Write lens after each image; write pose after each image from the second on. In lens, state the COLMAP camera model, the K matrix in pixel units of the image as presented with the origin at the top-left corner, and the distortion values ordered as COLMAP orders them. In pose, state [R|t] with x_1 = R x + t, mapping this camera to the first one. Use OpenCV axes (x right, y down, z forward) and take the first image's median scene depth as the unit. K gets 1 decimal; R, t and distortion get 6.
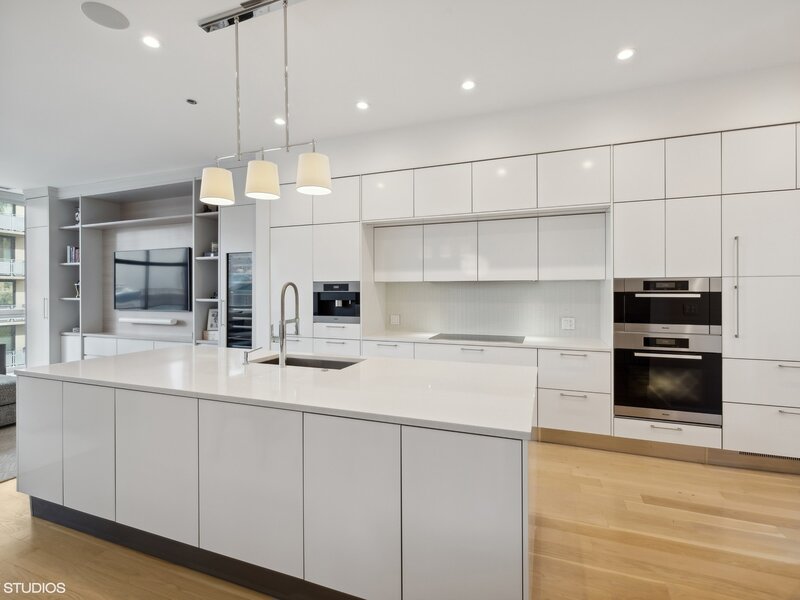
lens RADIAL K [[383.7, 0, 402.1], [0, 383.7, 299.6], [0, 0, 1]] dist [-0.012032, -0.000148]
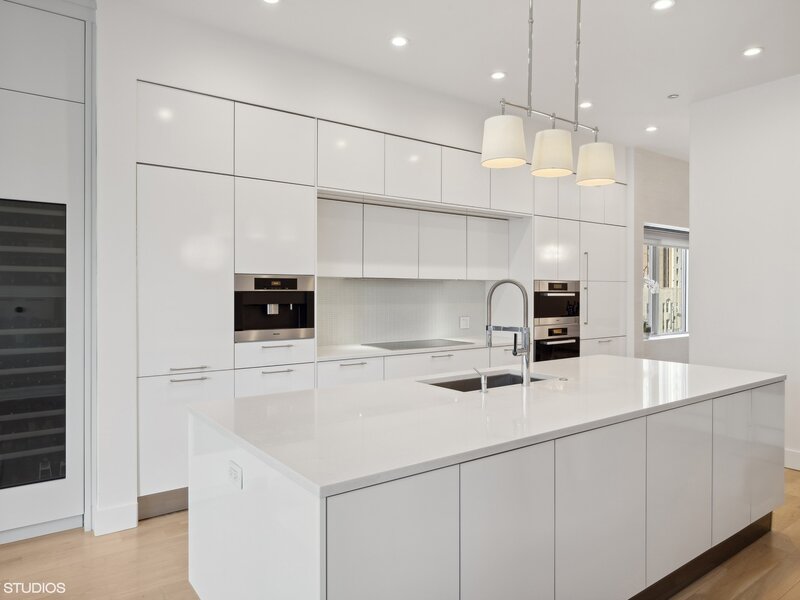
lens RADIAL K [[548.3, 0, 402.5], [0, 548.3, 301.0], [0, 0, 1]] dist [-0.006611, 0.000081]
pose [[0.530495, -0.013338, 0.847583, -0.843312], [0.014431, 0.999873, 0.006703, -0.006755], [-0.847565, 0.008676, 0.530620, 0.356781]]
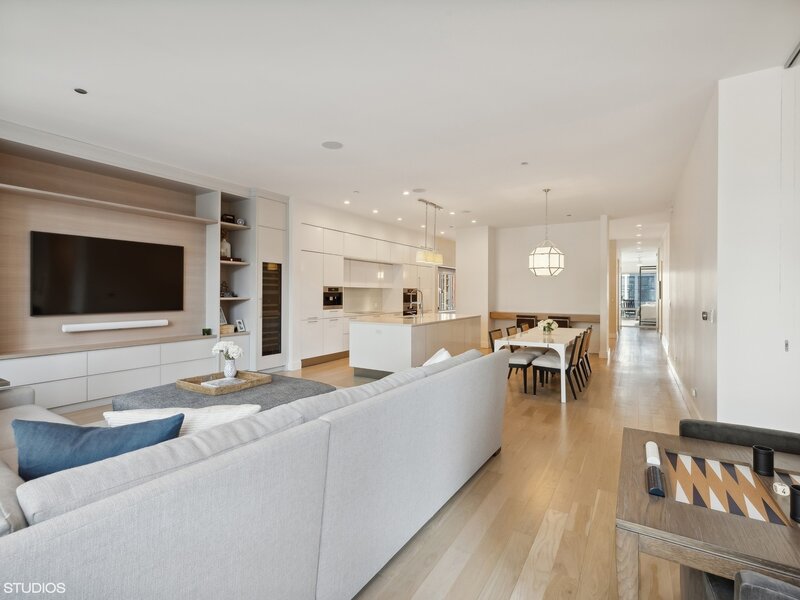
lens RADIAL K [[383.7, 0, 399.9], [0, 383.7, 294.4], [0, 0, 1]] dist [-0.012032, -0.000148]
pose [[0.191787, -0.000890, 0.981436, -1.956075], [0.016300, 0.999865, -0.002278, -0.000024], [-0.981301, 0.016434, 0.191776, 0.344736]]
